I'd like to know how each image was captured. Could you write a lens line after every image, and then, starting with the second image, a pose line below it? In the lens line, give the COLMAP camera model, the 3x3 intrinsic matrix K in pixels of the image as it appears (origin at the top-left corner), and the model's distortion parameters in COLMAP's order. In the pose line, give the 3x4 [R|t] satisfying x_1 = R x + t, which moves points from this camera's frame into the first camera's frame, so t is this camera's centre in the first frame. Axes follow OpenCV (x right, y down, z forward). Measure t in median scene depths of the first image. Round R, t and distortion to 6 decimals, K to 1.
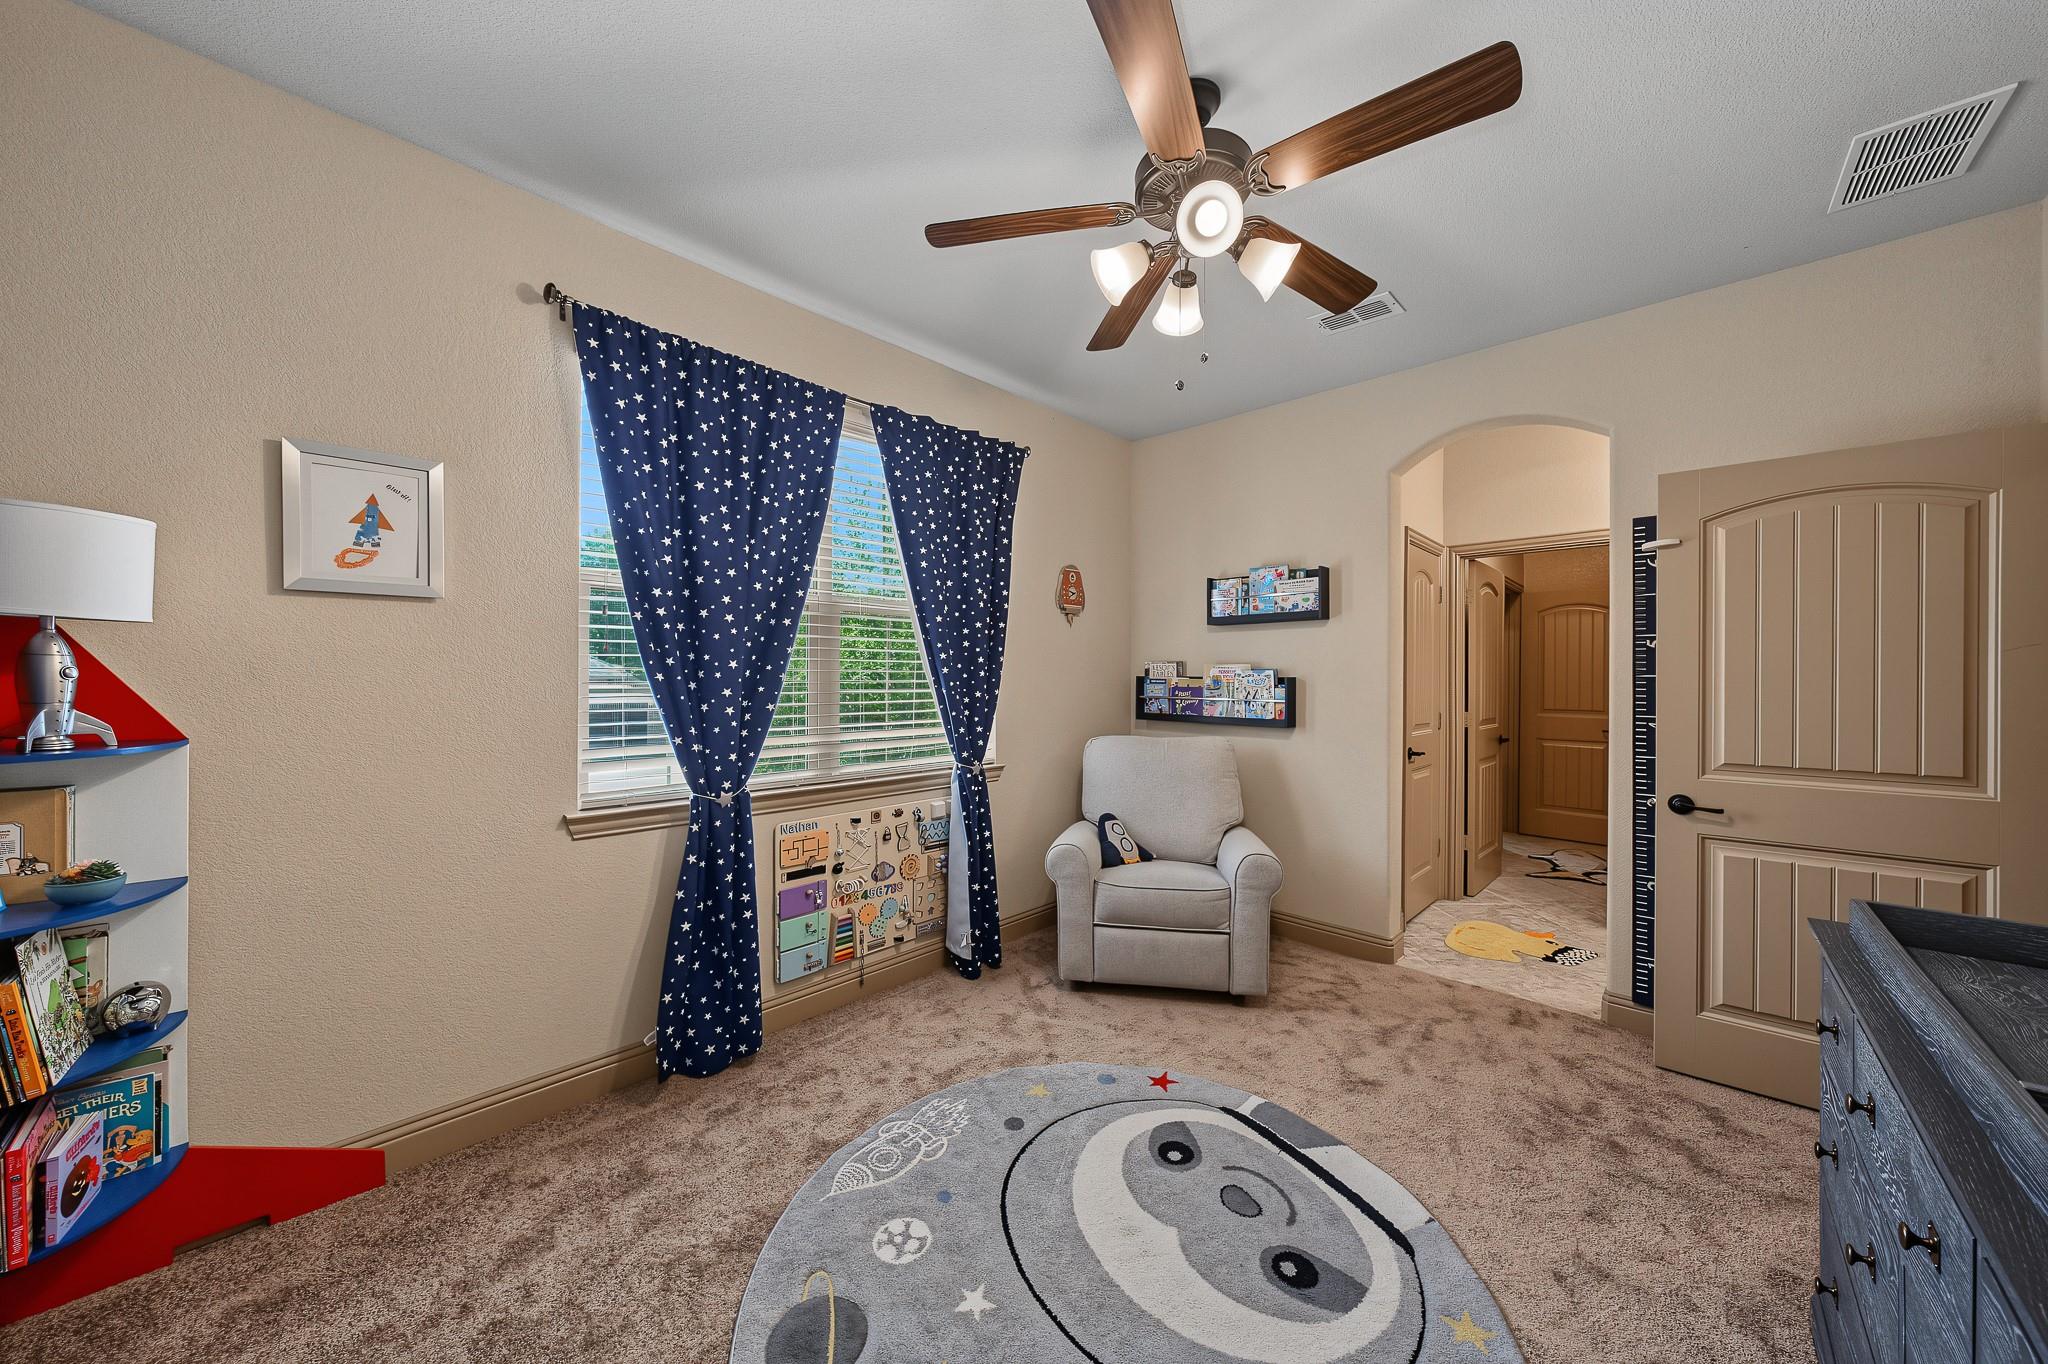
lens RADIAL K [[704.5, 0, 1026.6], [0, 704.5, 675.4], [0, 0, 1]] dist [-0.004650, 0.000016]
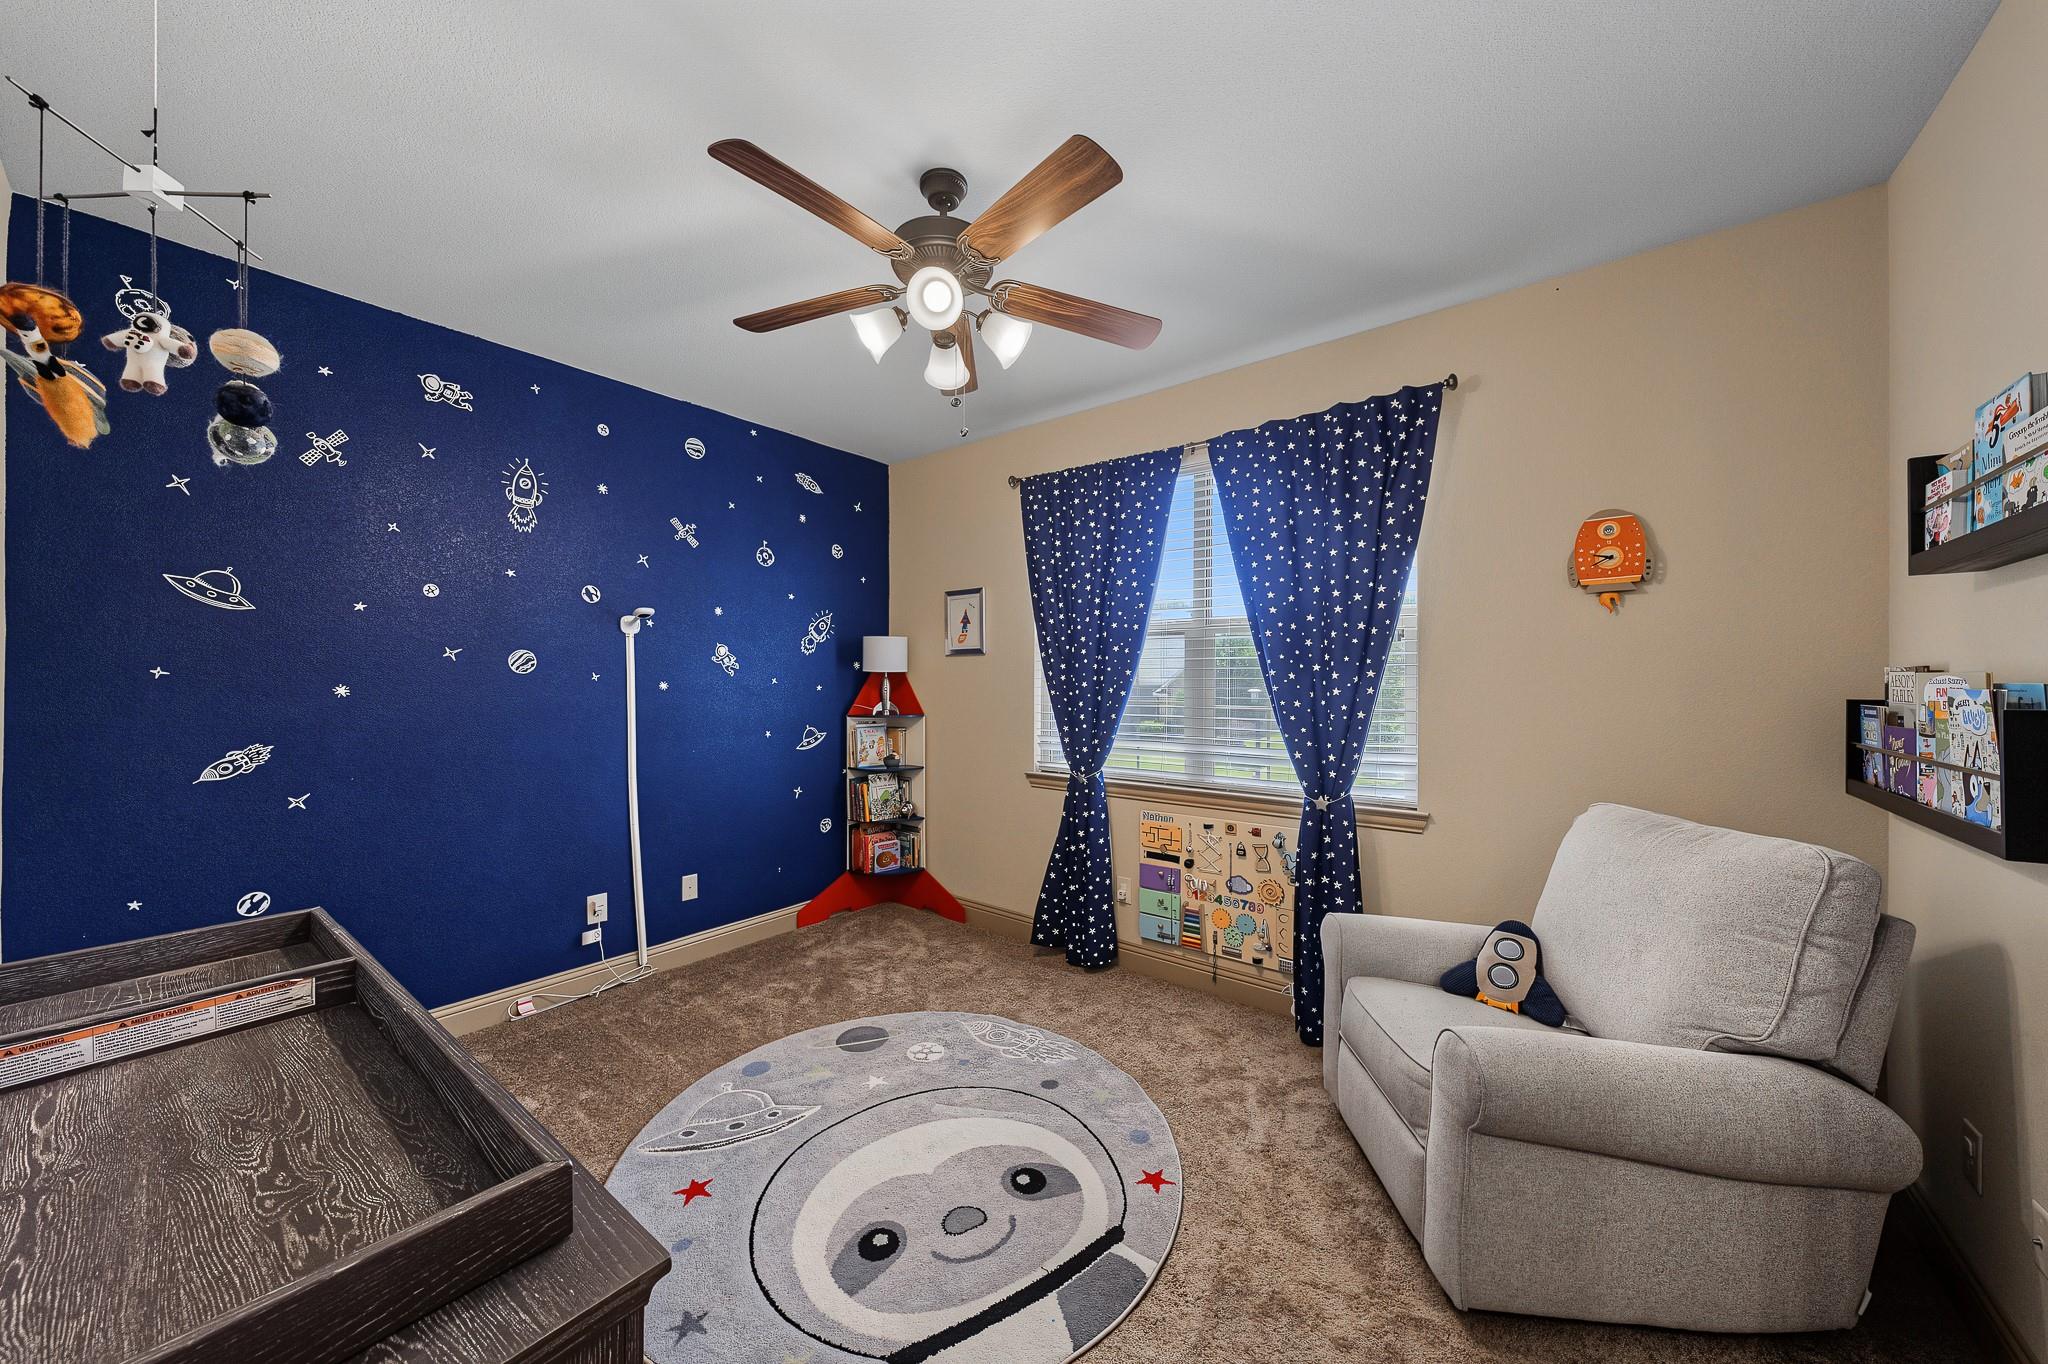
lens RADIAL K [[704.5, 0, 1019.5], [0, 704.5, 682.8], [0, 0, 1]] dist [-0.004650, 0.000016]
pose [[0.094338, -0.005905, -0.995523, 0.855005], [-0.003927, 0.999972, -0.006303, -0.007527], [0.995532, 0.004504, 0.094312, 0.638574]]
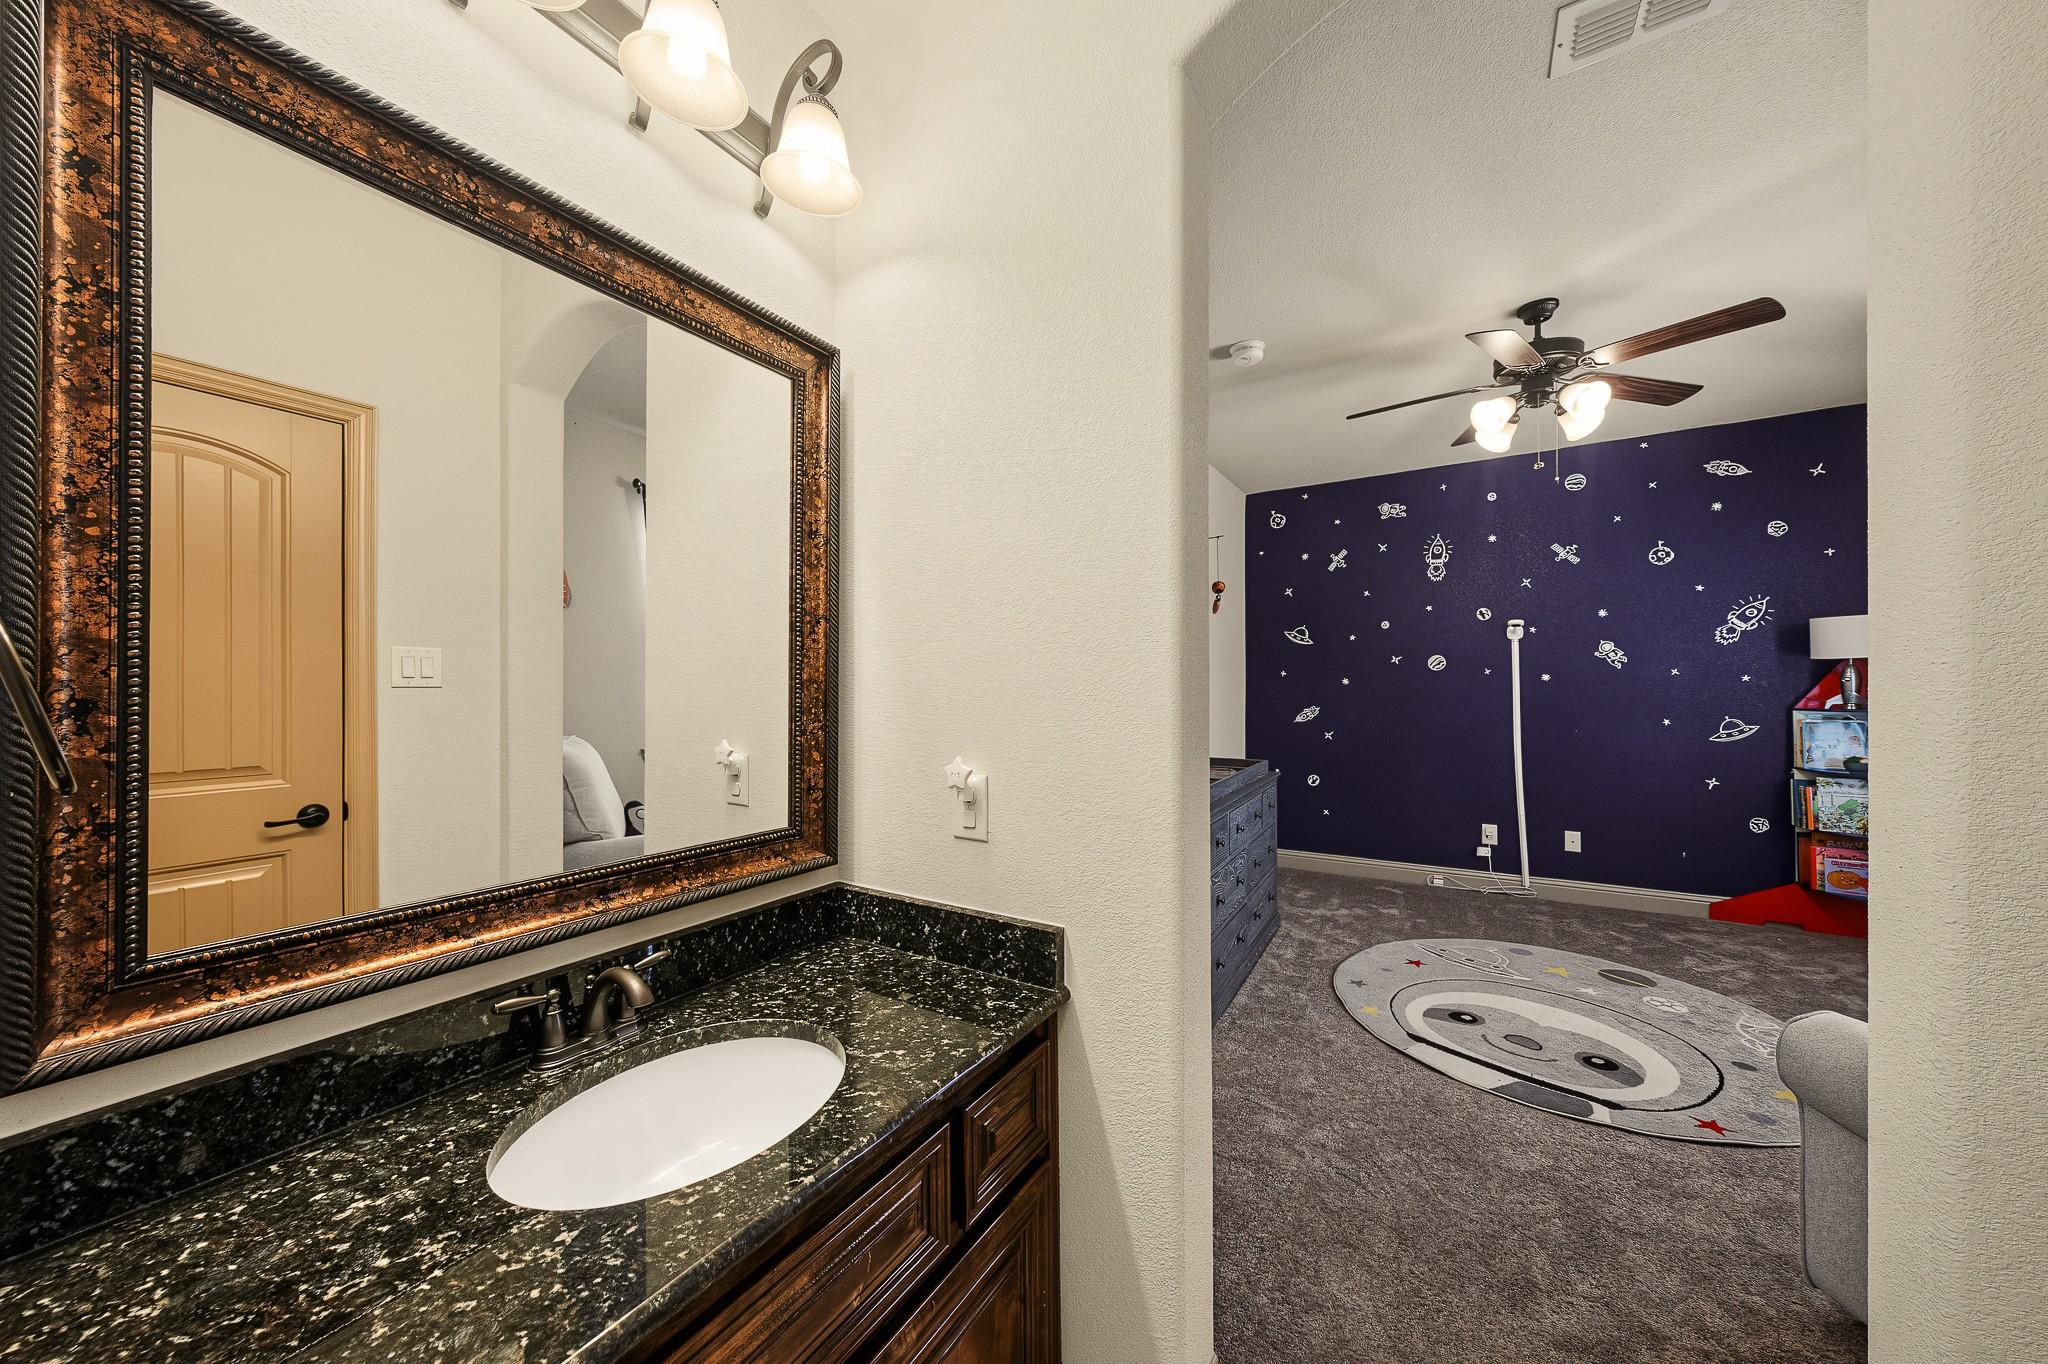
lens RADIAL K [[704.5, 0, 1020.3], [0, 704.5, 683.4], [0, 0, 1]] dist [-0.004650, 0.000016]
pose [[-0.978671, -0.004008, -0.205394, 1.046110], [-0.002984, 0.999982, -0.005295, 0.017600], [0.205412, -0.004569, -0.978665, 1.428075]]
